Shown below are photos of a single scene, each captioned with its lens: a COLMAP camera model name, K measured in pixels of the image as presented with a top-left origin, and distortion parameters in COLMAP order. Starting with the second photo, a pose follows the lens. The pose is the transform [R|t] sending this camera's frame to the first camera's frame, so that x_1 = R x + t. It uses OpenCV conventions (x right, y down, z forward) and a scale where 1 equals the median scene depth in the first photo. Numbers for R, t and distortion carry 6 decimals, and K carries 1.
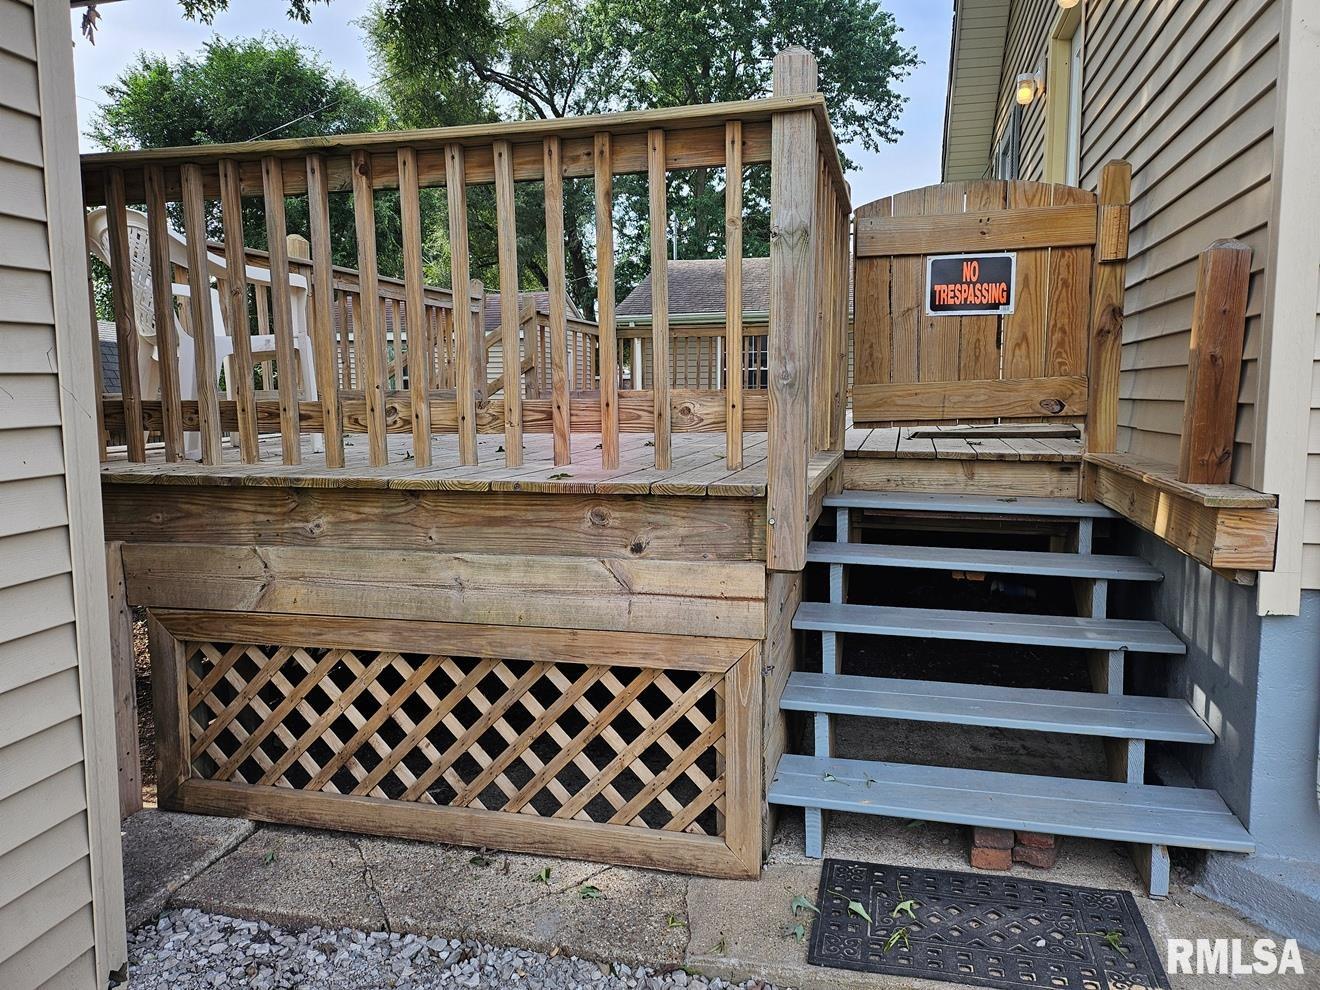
lens RADIAL K [[941.0, 0, 660.0], [0, 941.0, 495.0], [0, 0, 1]] dist [0.070554, -0.098444]
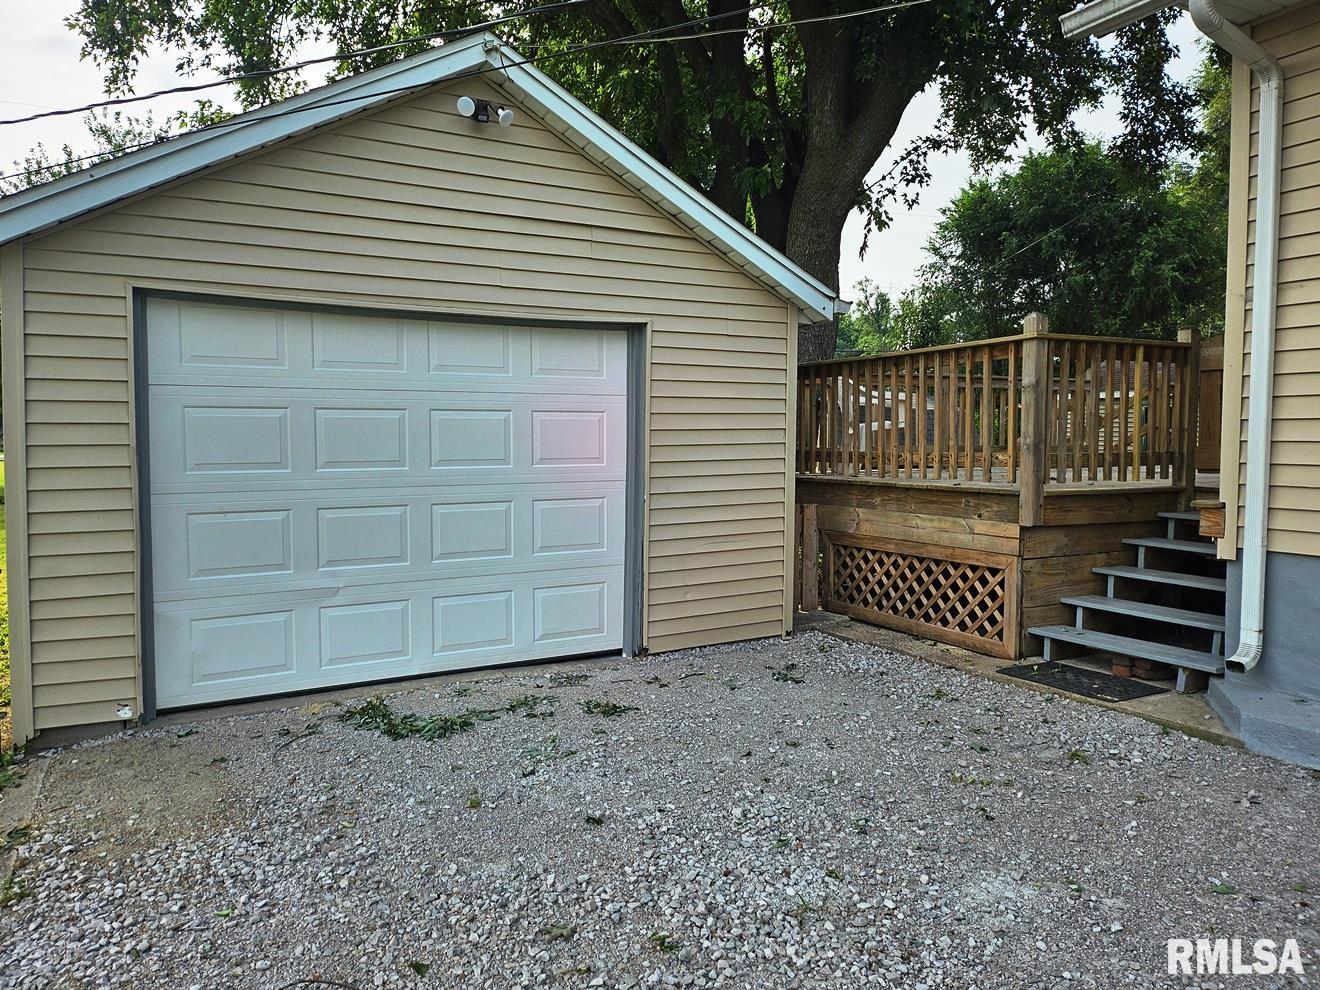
lens RADIAL K [[941.0, 0, 660.0], [0, 941.0, 495.0], [0, 0, 1]] dist [0.070554, -0.098444]
pose [[0.673453, 0.050323, -0.737516, 1.122370], [-0.084765, 0.996356, -0.009418, 0.090184], [0.734354, 0.068858, 0.675264, -1.139593]]
